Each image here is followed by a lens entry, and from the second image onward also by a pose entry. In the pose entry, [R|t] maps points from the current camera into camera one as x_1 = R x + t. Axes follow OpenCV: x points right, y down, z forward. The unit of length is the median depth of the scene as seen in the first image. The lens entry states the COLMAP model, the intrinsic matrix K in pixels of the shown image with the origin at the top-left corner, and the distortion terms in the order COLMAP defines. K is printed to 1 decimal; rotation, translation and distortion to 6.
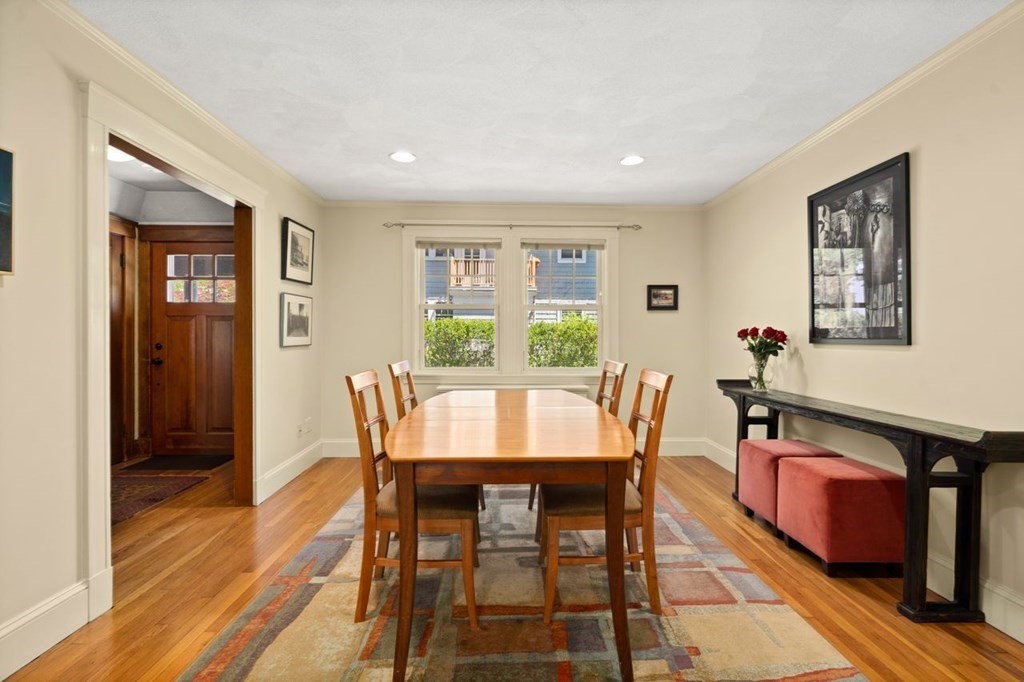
lens RADIAL K [[480.1, 0, 507.4], [0, 480.1, 337.6], [0, 0, 1]] dist [-0.001123, 0.000650]
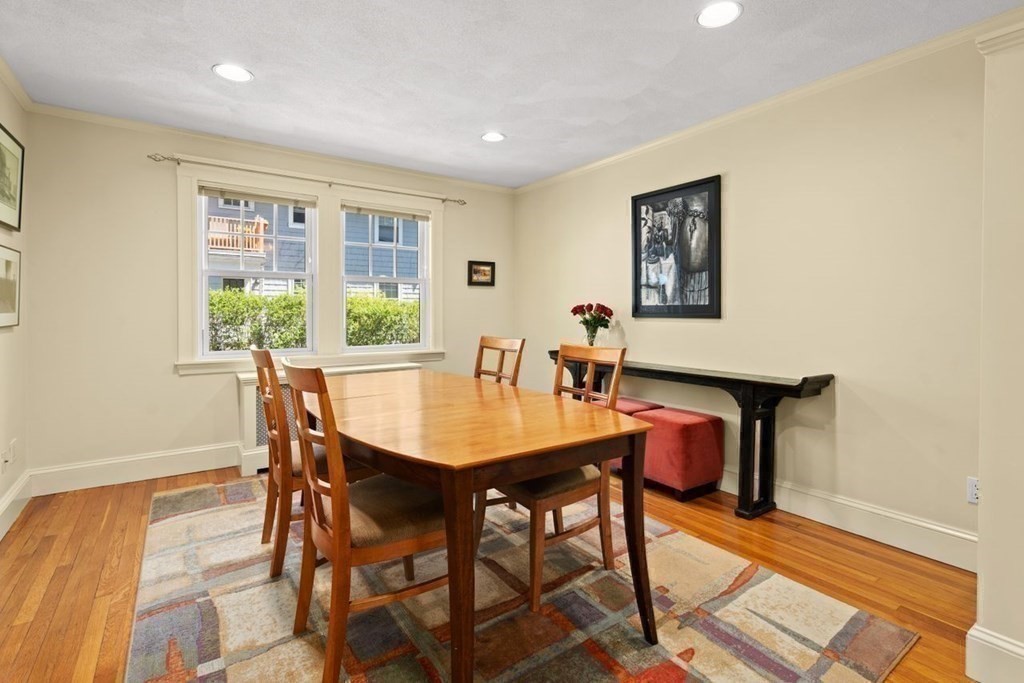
lens RADIAL K [[489.0, 0, 510.0], [0, 489.0, 316.3], [0, 0, 1]] dist [-0.002278, 0.000329]
pose [[0.834467, -0.006744, 0.551017, -0.342074], [0.001076, 0.999943, 0.010609, -0.004739], [-0.551057, -0.008260, 0.834427, 0.149035]]
